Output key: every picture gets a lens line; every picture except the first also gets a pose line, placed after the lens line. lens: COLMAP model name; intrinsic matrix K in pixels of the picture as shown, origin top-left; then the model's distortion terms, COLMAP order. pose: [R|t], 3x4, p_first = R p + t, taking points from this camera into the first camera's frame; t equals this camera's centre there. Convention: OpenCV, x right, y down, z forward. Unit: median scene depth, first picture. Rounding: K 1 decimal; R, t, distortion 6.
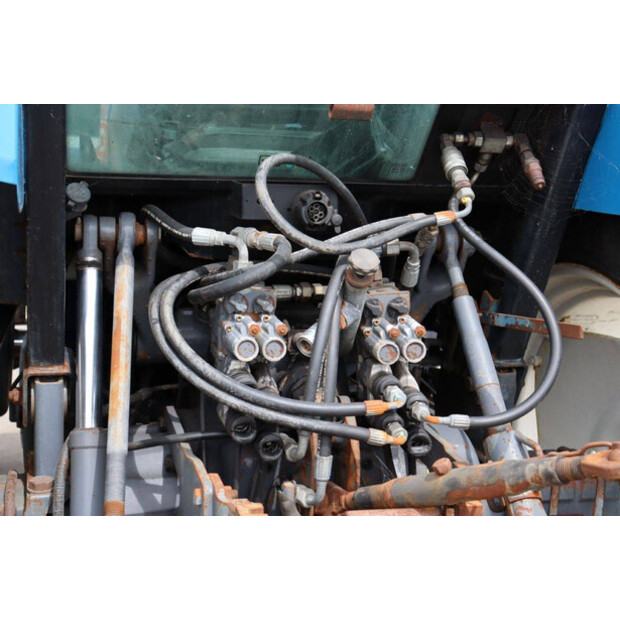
lens RADIAL K [[1023.0, 0, 313.9], [0, 1023.0, 298.1], [0, 0, 1]] dist [0.131682, 0.000000]
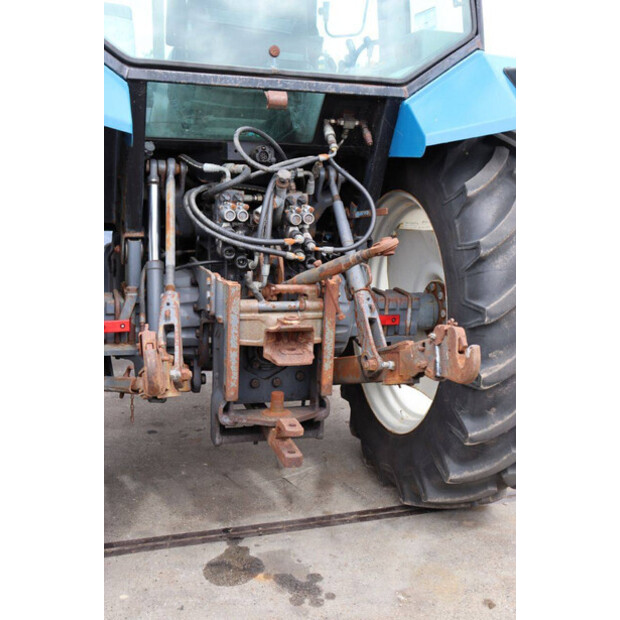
lens RADIAL K [[817.1, 0, 311.9], [0, 817.1, 311.3], [0, 0, 1]] dist [-0.000939, 0.000000]
pose [[0.999460, -0.007553, 0.031968, 0.045549], [0.006741, 0.999654, 0.025440, 0.188706], [-0.032149, -0.025211, 0.999165, -0.664230]]
